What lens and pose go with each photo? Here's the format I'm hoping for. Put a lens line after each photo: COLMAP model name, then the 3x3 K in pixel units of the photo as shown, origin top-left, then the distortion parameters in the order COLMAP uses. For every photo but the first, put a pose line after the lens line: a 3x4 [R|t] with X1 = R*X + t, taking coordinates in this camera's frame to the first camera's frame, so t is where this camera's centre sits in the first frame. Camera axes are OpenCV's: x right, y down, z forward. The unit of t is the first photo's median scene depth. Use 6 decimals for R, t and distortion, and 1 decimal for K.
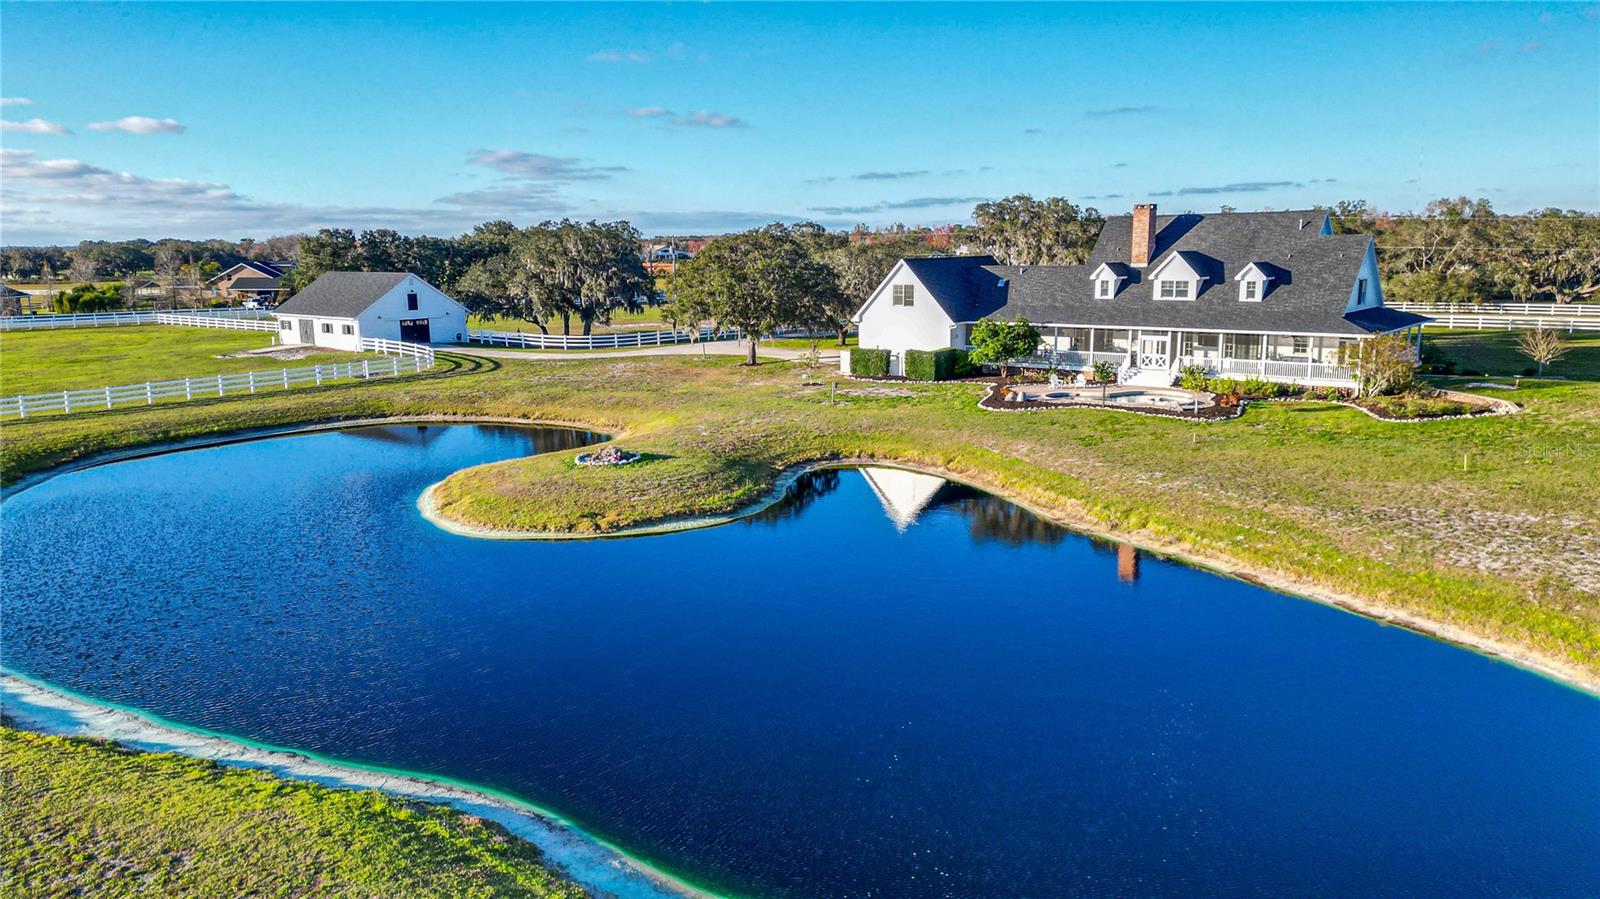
lens RADIAL K [[1114.9, 0, 800.0], [0, 1114.9, 449.5], [0, 0, 1]] dist [0.093671, -0.099975]
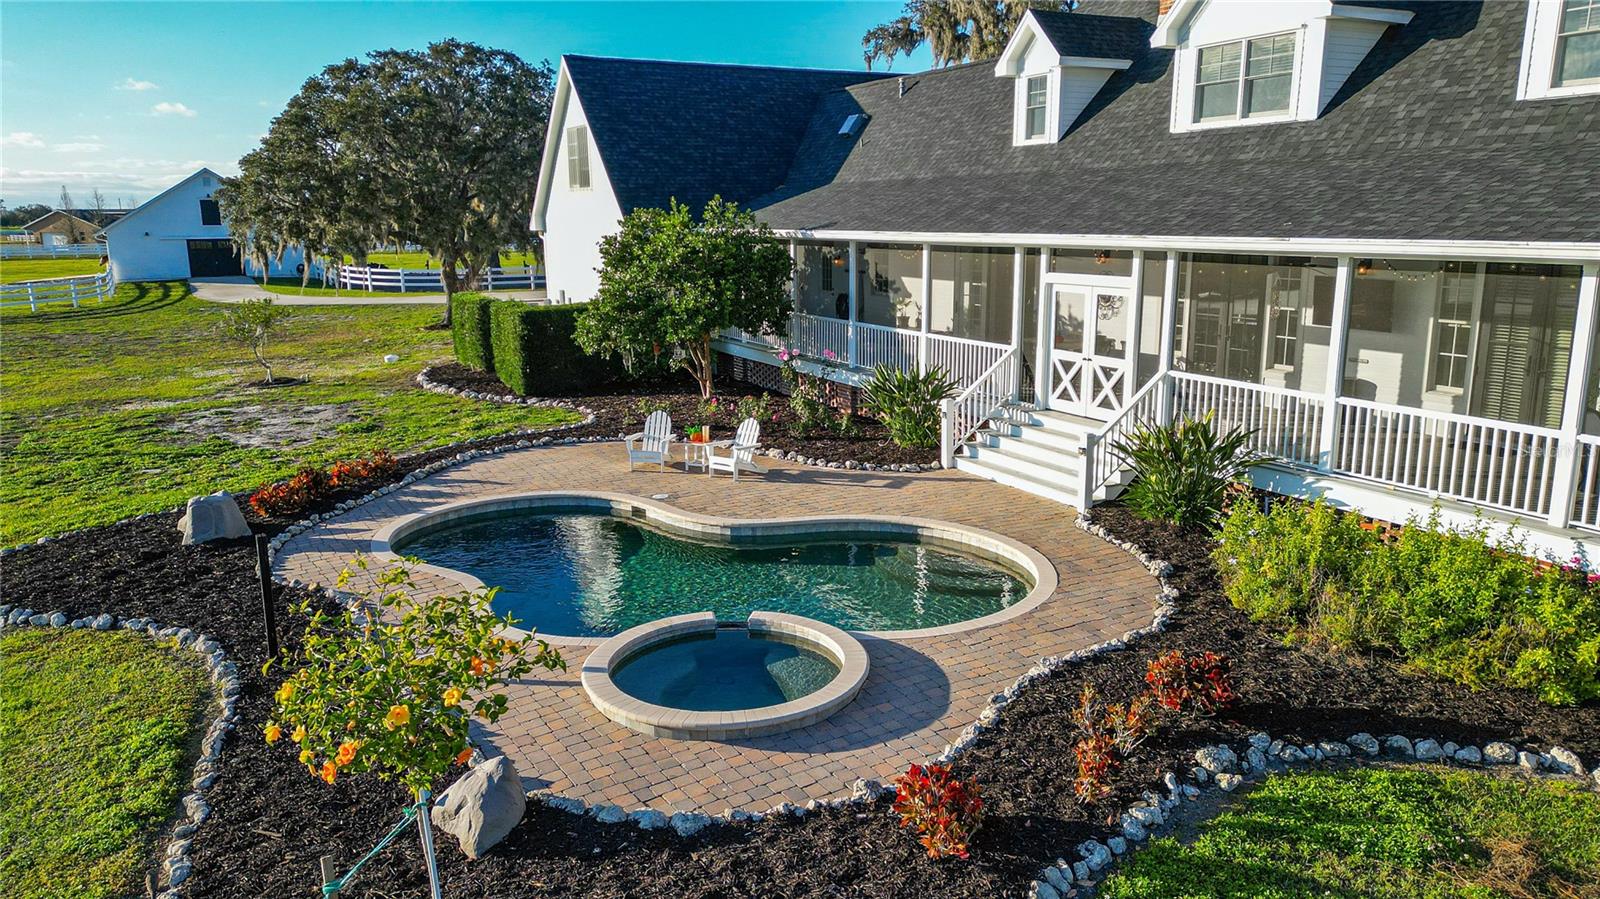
lens RADIAL K [[1114.9, 0, 800.0], [0, 1114.9, 449.5], [0, 0, 1]] dist [0.093671, -0.099975]
pose [[0.925109, 0.082106, -0.370717, 0.321626], [-0.069892, 0.996480, 0.046286, -0.066132], [0.373213, -0.016910, 0.927592, 0.704574]]
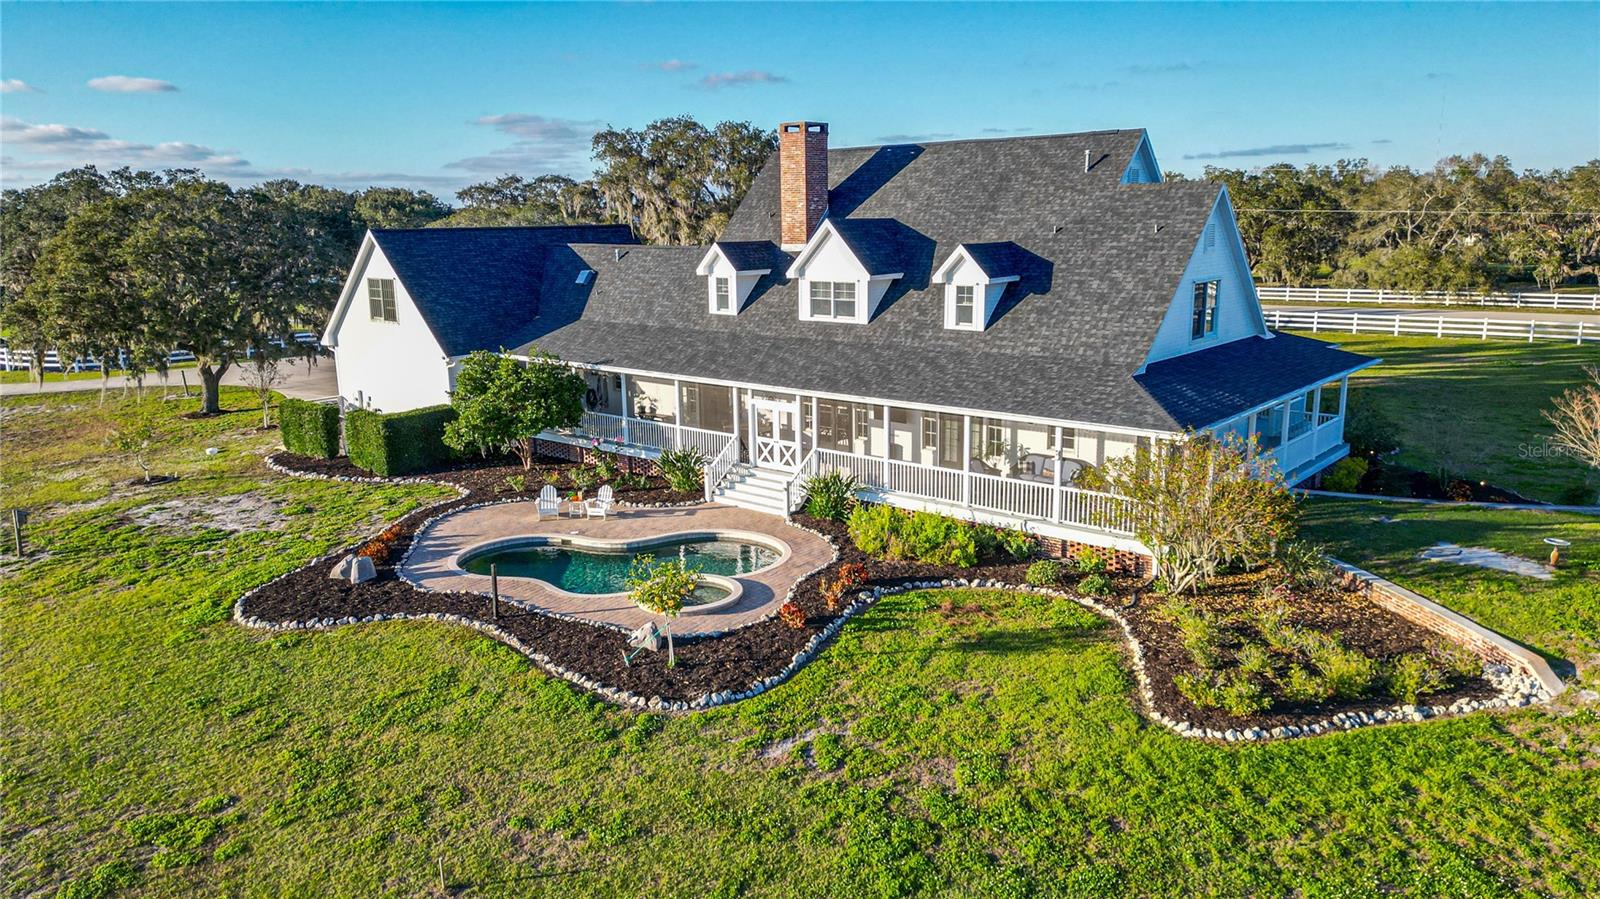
lens RADIAL K [[1114.9, 0, 800.0], [0, 1114.9, 449.5], [0, 0, 1]] dist [0.093671, -0.099975]
pose [[0.999946, -0.000358, -0.010394, 0.305069], [0.000653, 0.999596, 0.028409, -0.086574], [0.010380, -0.028414, 0.999542, 0.493199]]
